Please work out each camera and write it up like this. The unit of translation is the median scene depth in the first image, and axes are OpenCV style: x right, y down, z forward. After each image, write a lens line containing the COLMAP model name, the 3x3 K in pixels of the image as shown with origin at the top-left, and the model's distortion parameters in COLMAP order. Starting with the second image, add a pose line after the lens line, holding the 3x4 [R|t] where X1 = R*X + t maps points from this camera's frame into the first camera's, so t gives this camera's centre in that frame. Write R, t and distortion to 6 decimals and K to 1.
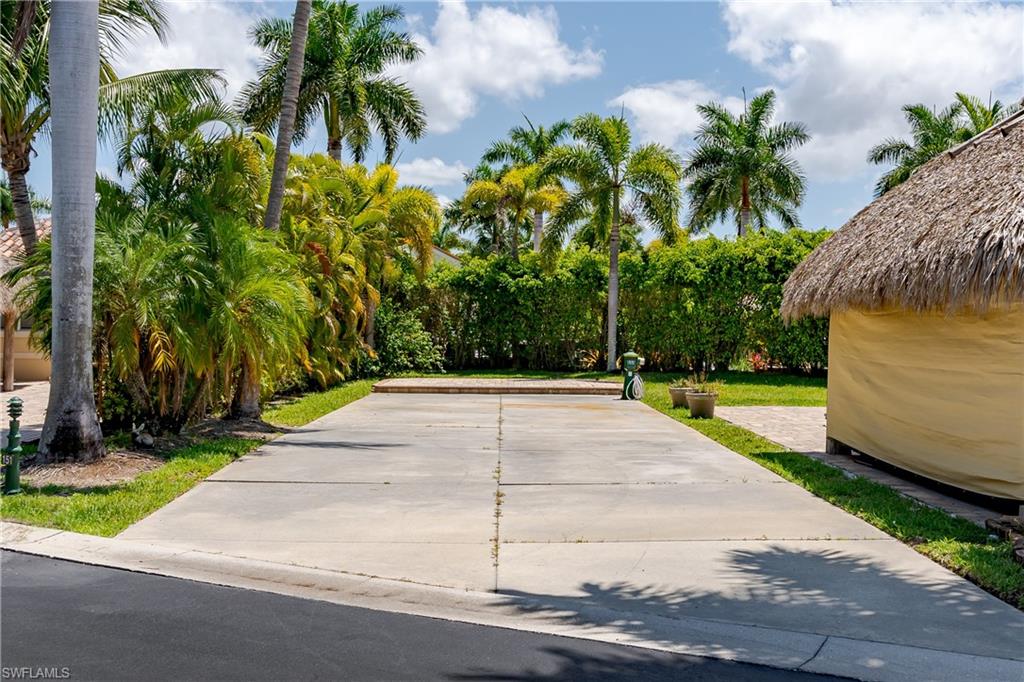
lens RADIAL K [[1092.0, 0, 511.8], [0, 1092.0, 335.6], [0, 0, 1]] dist [-0.001095, 0.000000]
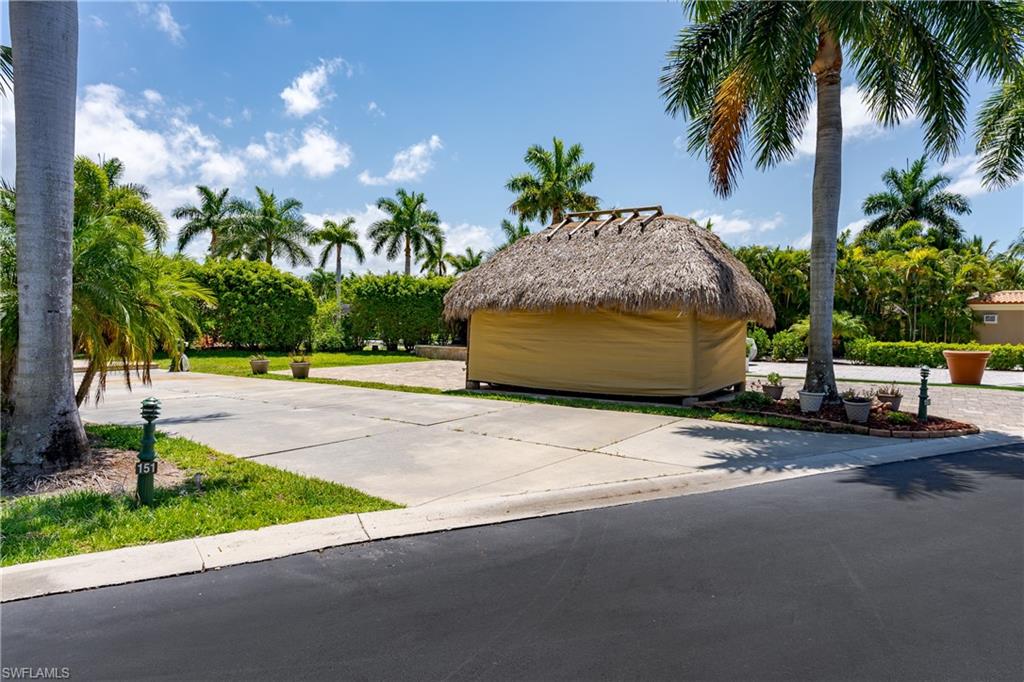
lens RADIAL K [[600.4, 0, 516.1], [0, 600.4, 347.3], [0, 0, 1]] dist [0.011277, -0.000527]
pose [[0.583395, -0.031852, 0.811564, -0.248513], [0.001410, 0.999269, 0.038206, -0.001559], [-0.812187, -0.021145, 0.583013, 0.168935]]
